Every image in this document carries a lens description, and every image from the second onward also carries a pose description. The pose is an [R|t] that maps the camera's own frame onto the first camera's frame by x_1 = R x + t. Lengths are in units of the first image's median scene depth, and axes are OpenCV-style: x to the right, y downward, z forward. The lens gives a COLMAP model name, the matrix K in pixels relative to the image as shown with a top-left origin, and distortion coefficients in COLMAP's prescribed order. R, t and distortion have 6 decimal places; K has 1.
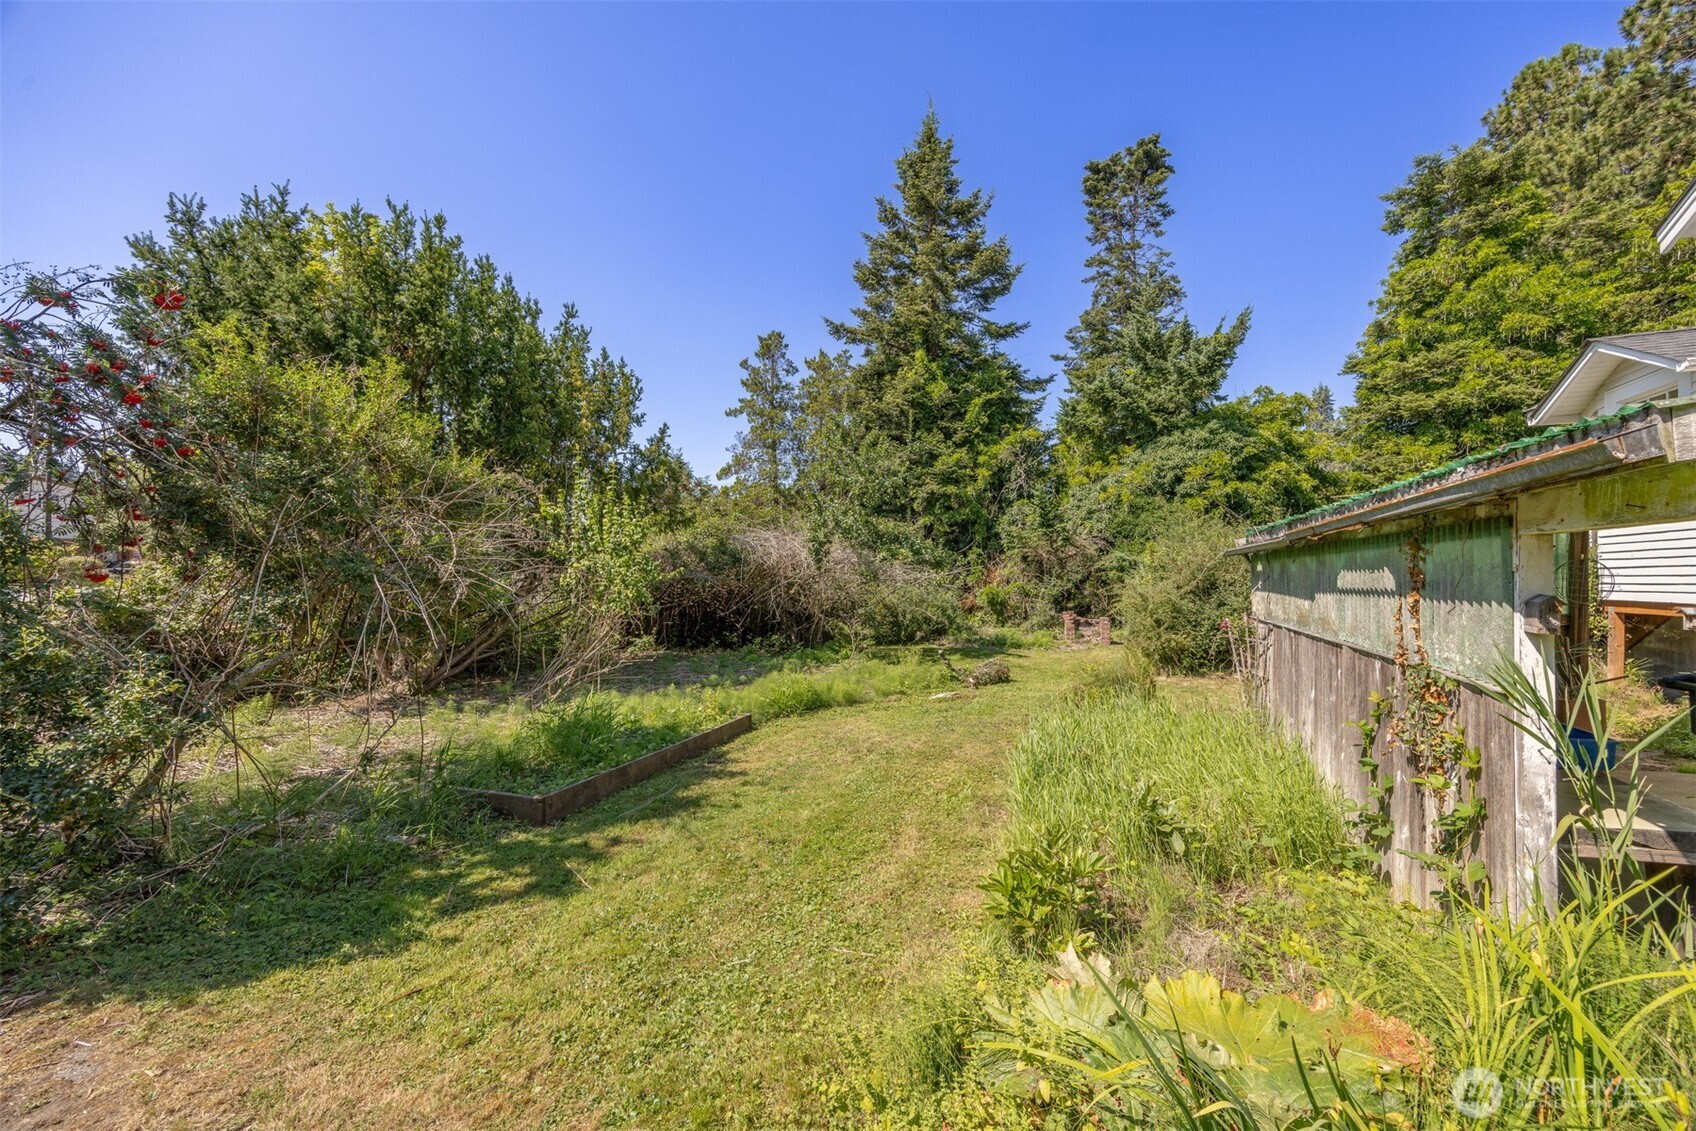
lens RADIAL K [[645.9, 0, 848.0], [0, 645.9, 565.5], [0, 0, 1]] dist [-0.004183, -0.000096]
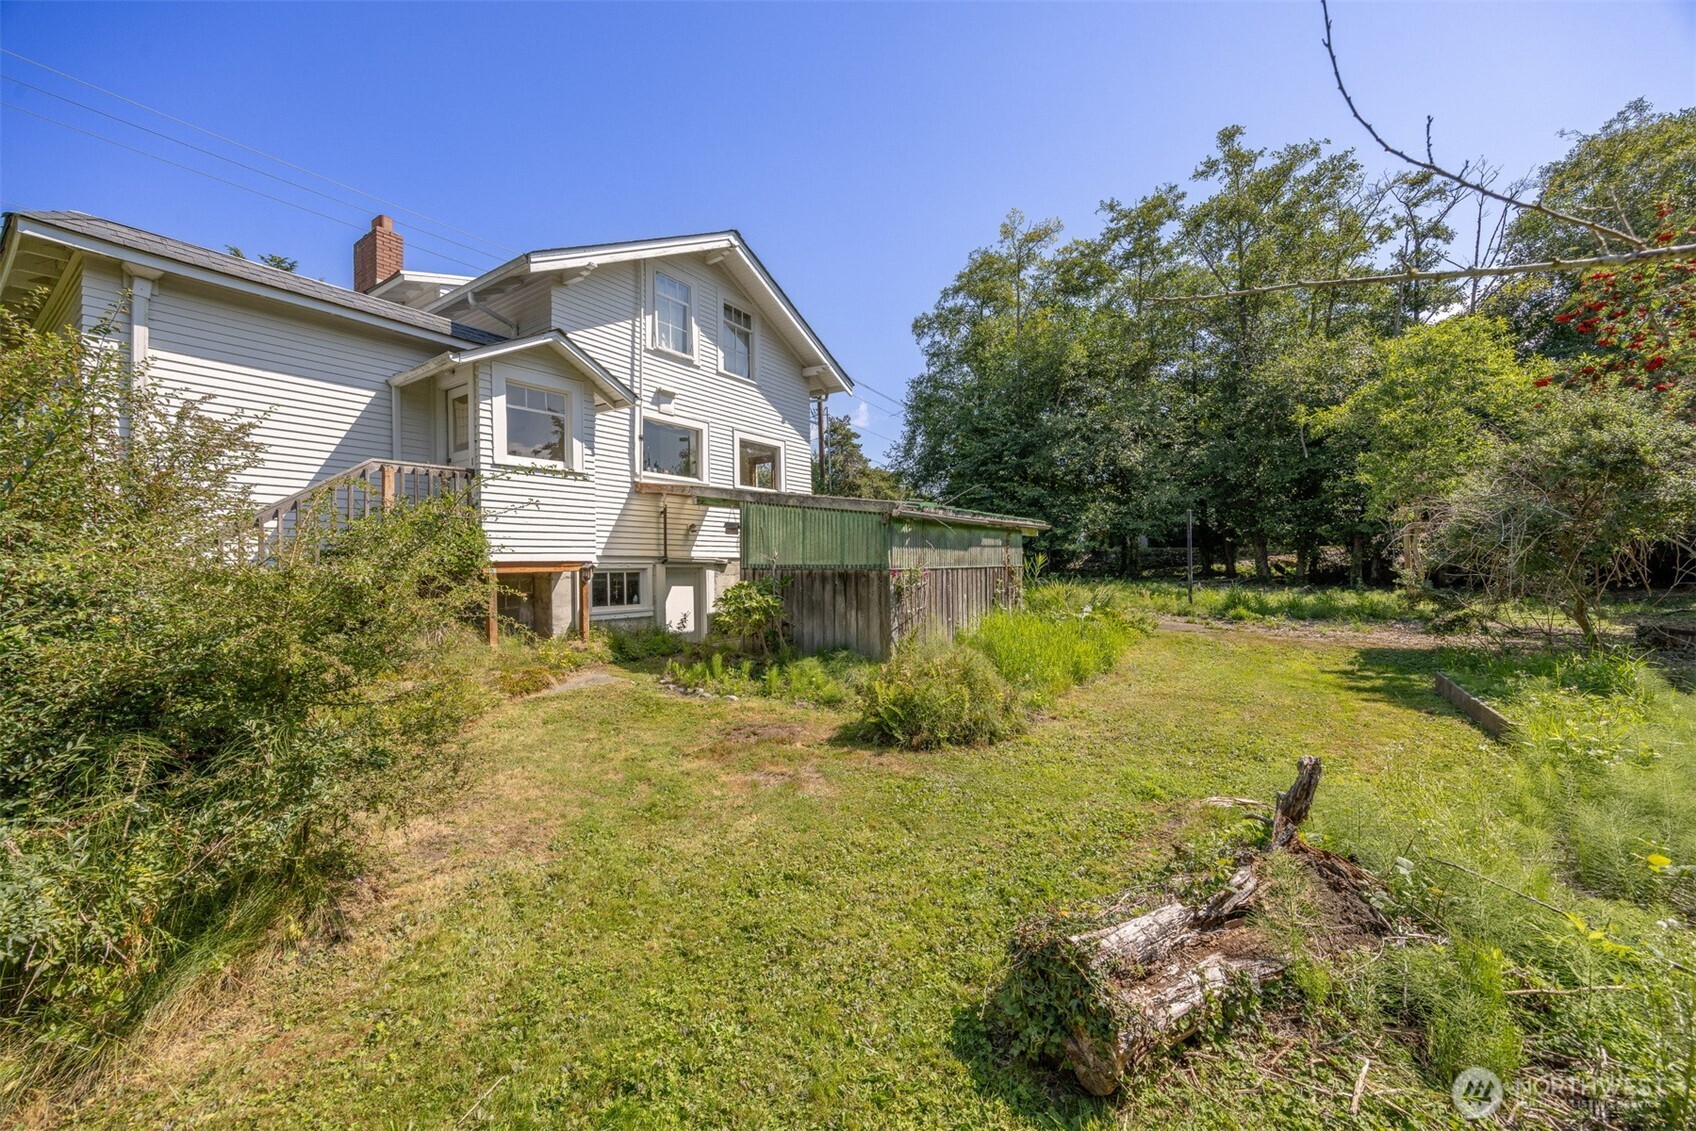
lens RADIAL K [[645.9, 0, 848.0], [0, 645.9, 565.5], [0, 0, 1]] dist [-0.004183, -0.000096]
pose [[-0.979796, 0.007068, 0.199876, 0.132357], [0.005575, 0.999952, -0.008032, 0.022878], [-0.199923, -0.006755, -0.979788, 0.614990]]
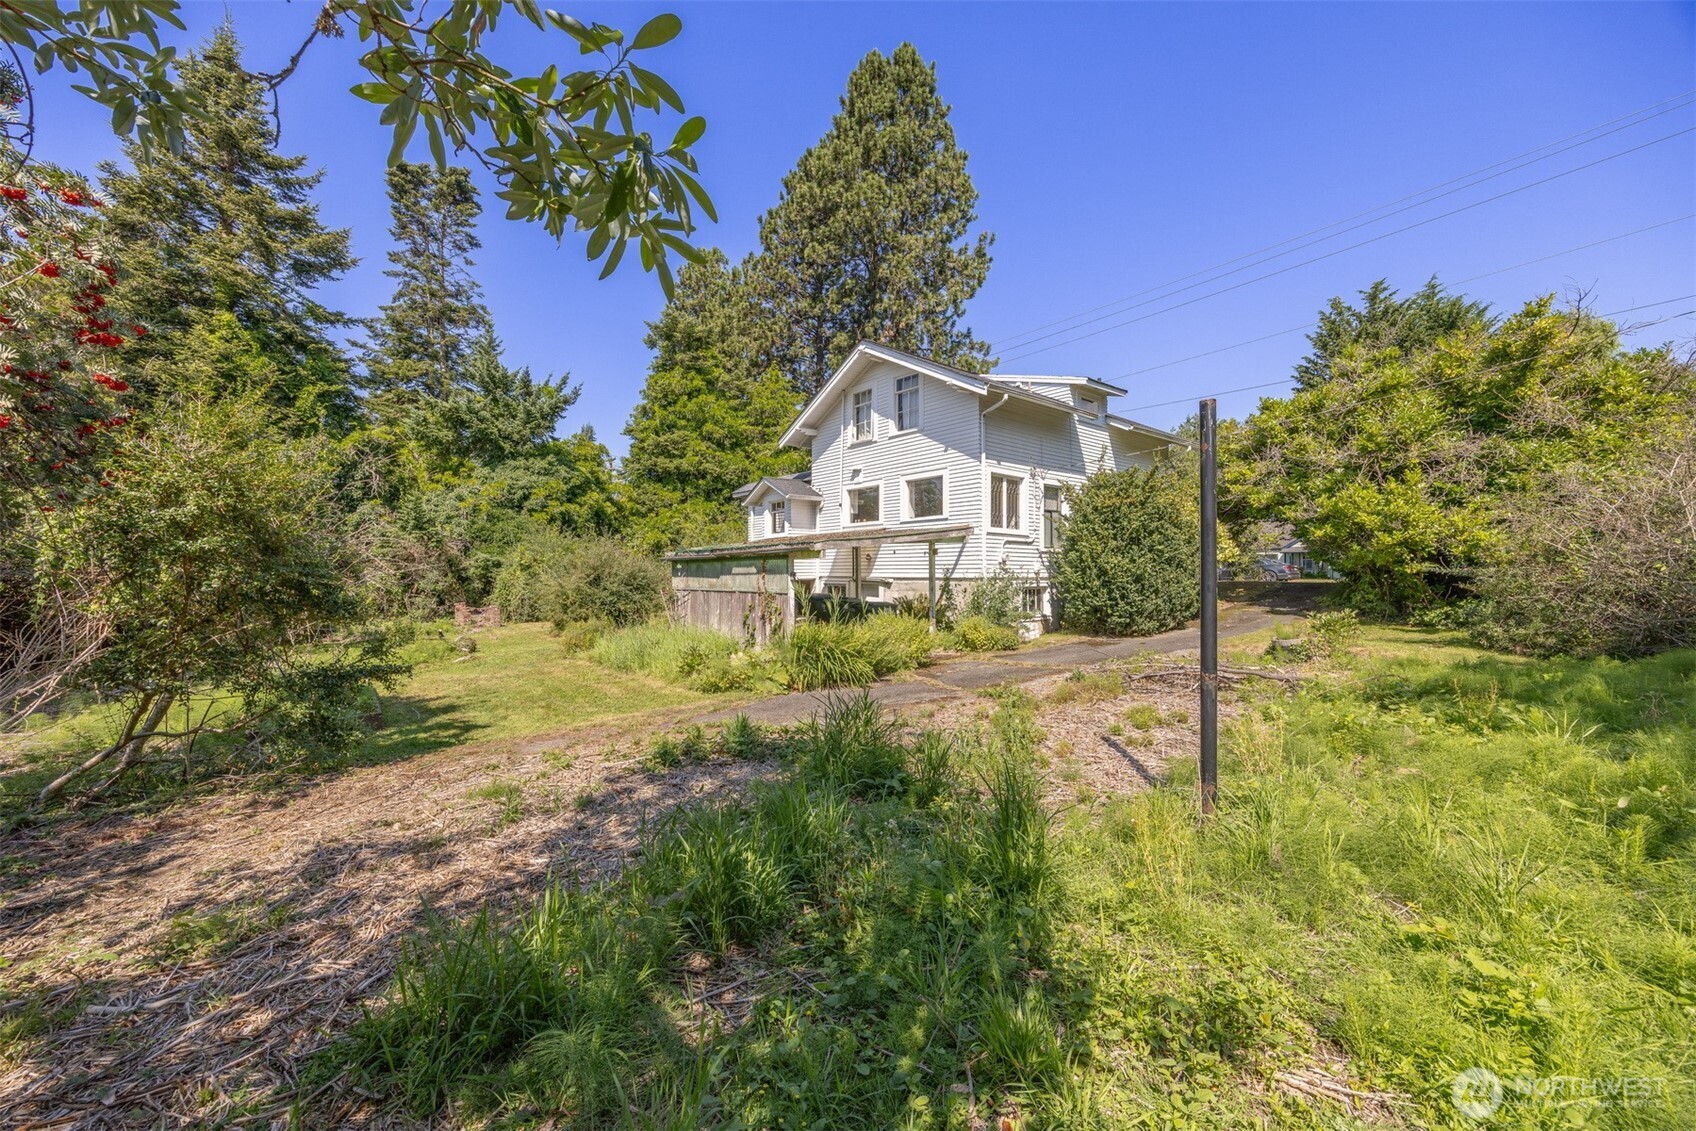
lens RADIAL K [[645.9, 0, 848.0], [0, 645.9, 565.5], [0, 0, 1]] dist [-0.004183, -0.000096]
pose [[0.481159, 0.004618, 0.876621, -0.283183], [-0.005771, 0.999981, -0.002101, 0.000384], [-0.876614, -0.004048, 0.481177, -0.161966]]
